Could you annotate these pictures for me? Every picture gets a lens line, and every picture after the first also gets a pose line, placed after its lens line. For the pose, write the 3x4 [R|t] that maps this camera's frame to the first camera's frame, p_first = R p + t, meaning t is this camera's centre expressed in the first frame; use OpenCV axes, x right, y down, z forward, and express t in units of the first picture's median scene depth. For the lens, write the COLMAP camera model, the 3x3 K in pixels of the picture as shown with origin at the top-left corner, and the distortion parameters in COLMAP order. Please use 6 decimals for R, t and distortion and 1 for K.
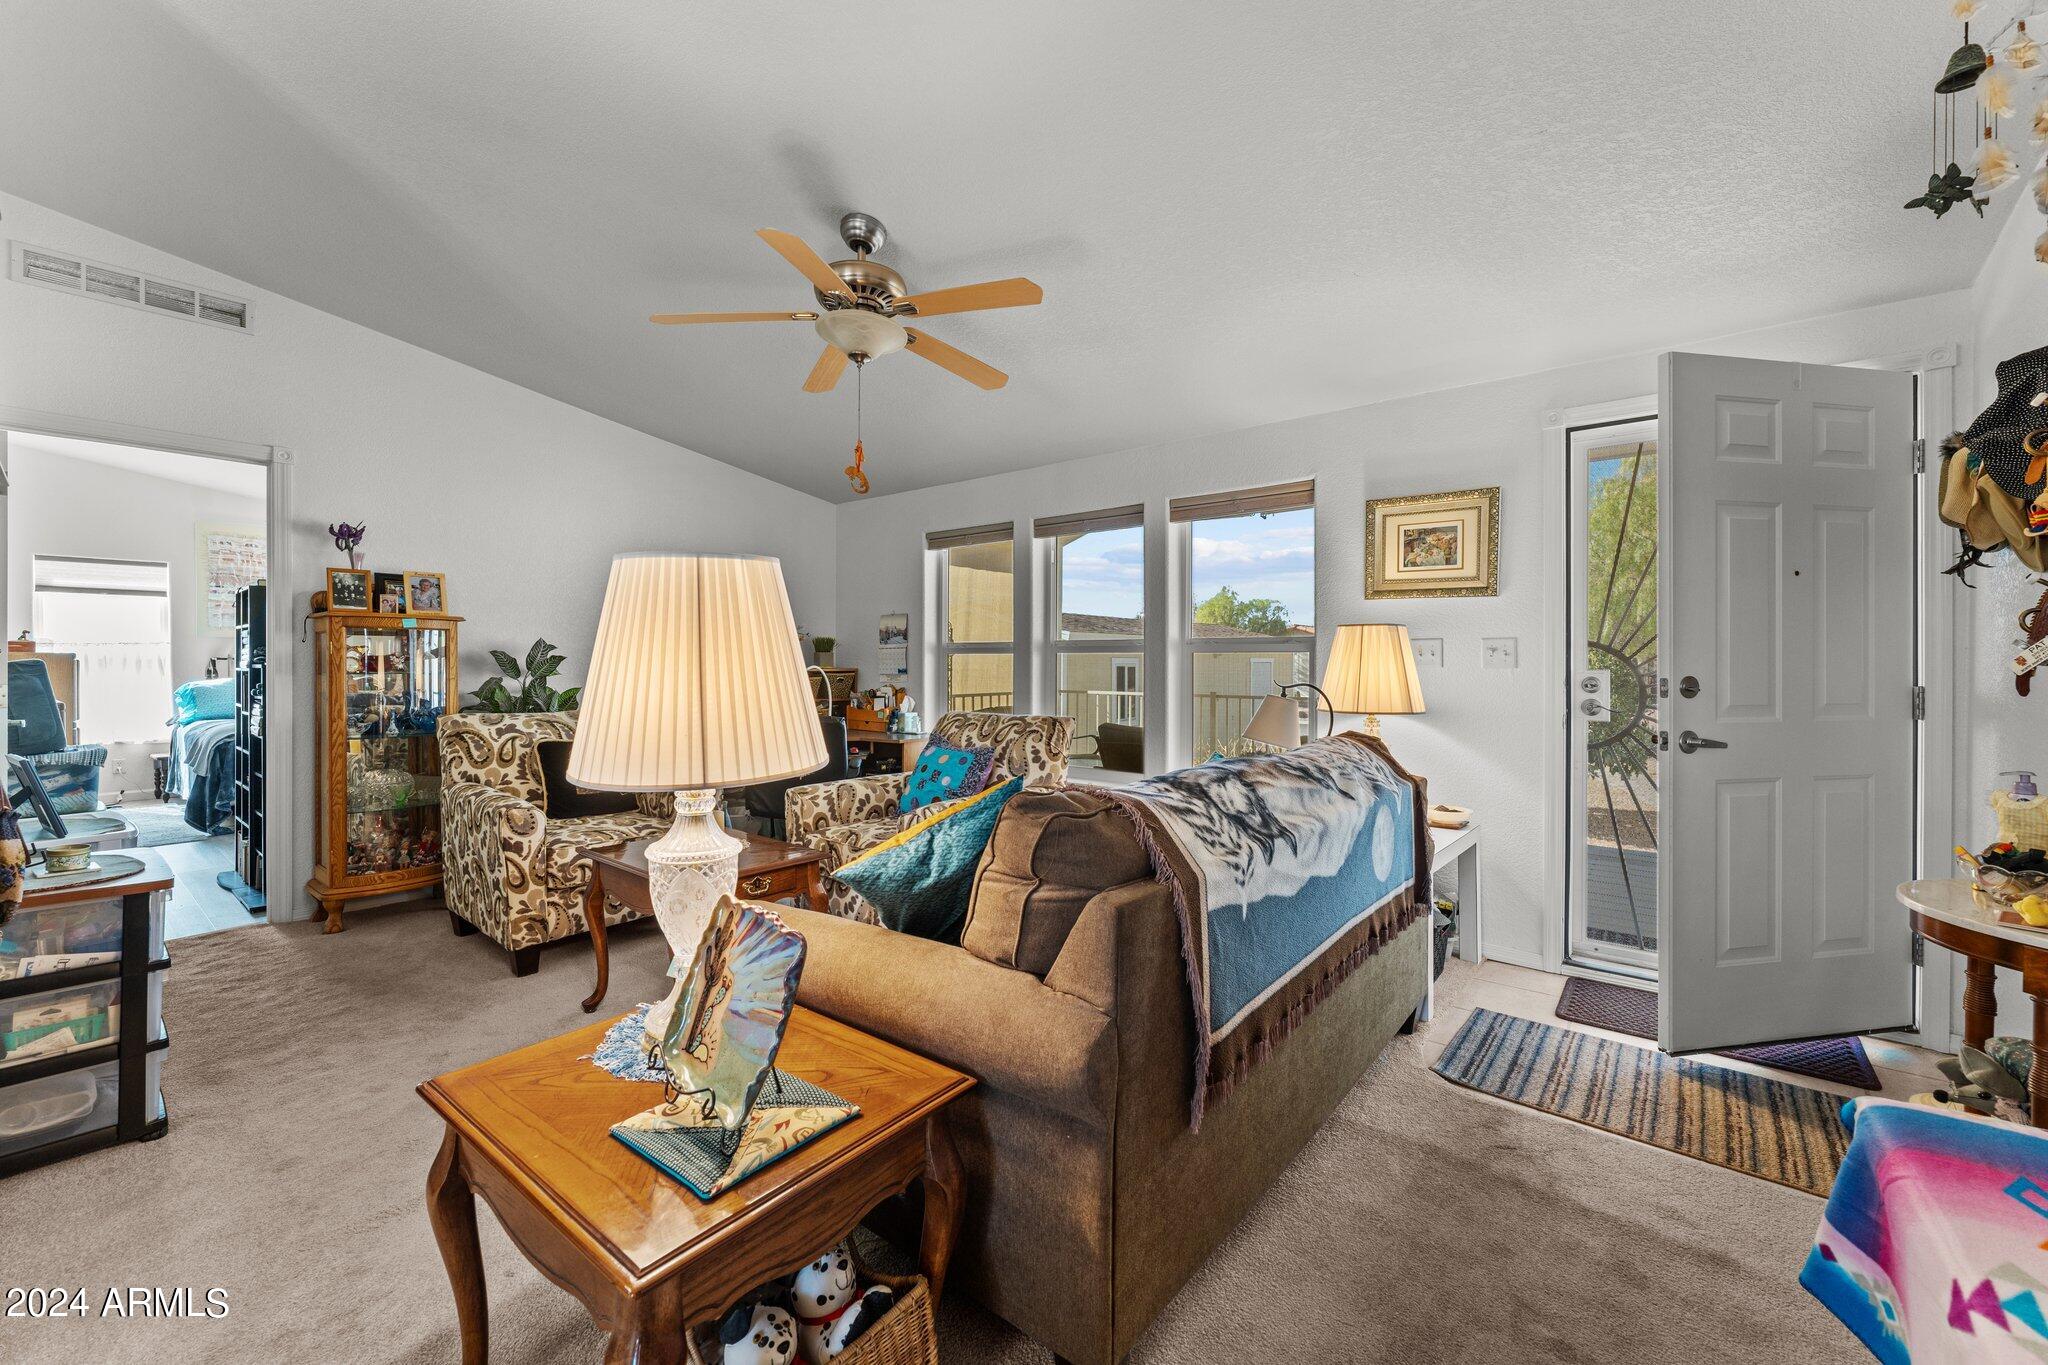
lens RADIAL K [[820.3, 0, 1029.2], [0, 820.3, 669.5], [0, 0, 1]] dist [-0.002954, 0.000529]
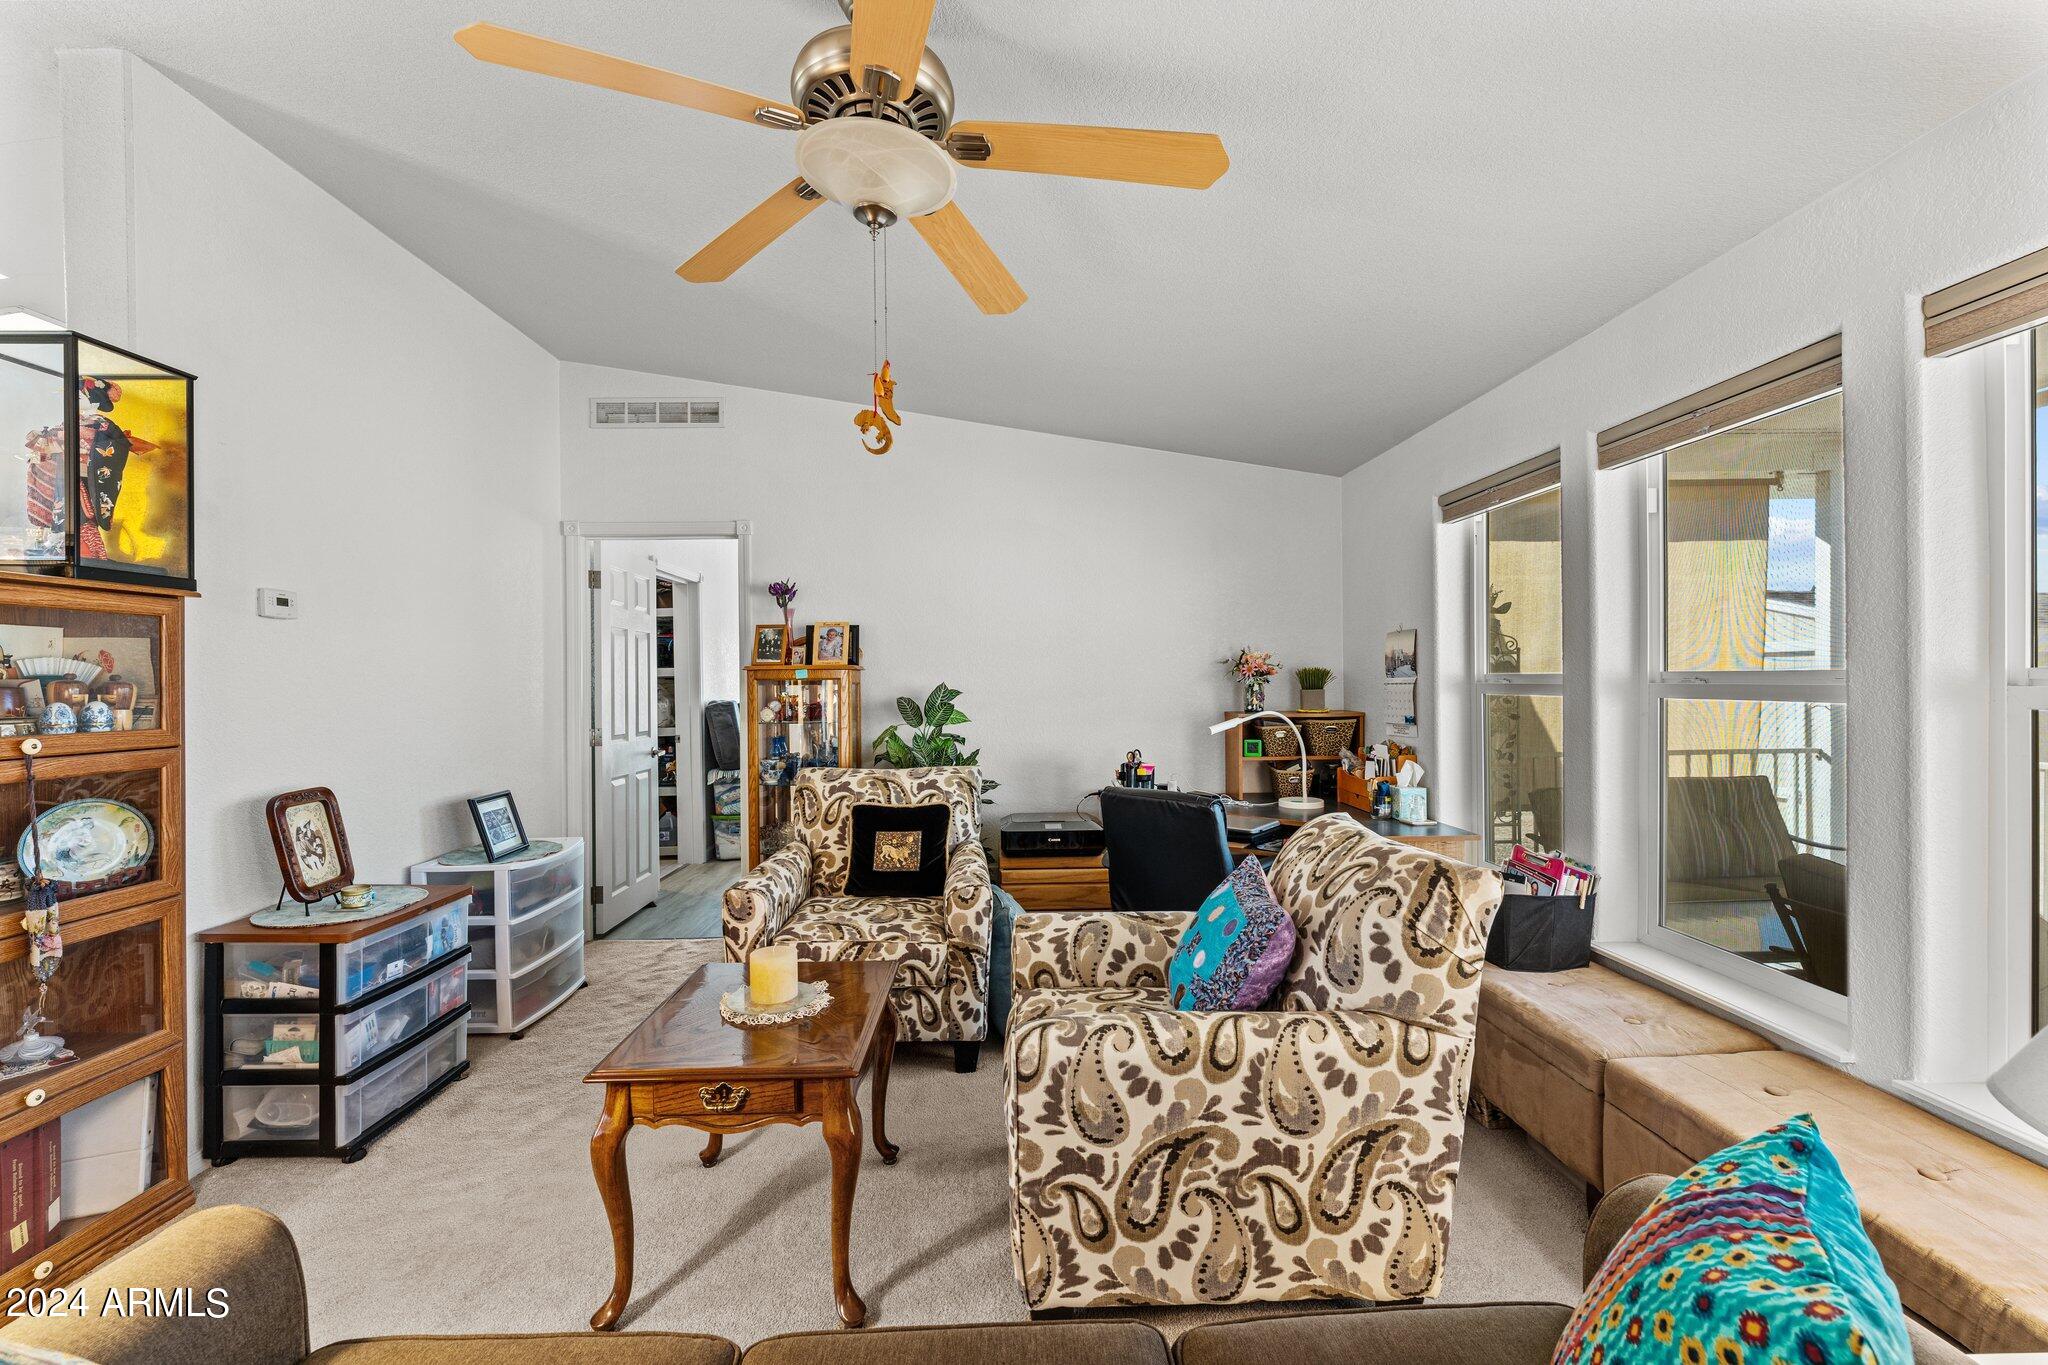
lens RADIAL K [[858.2, 0, 1024.3], [0, 858.2, 684.5], [0, 0, 1]] dist [0.000365, -0.000407]
pose [[0.649585, -0.005109, -0.760272, 0.242220], [0.006408, 0.999979, -0.001245, -0.041679], [0.760262, -0.004063, 0.649604, 0.531293]]
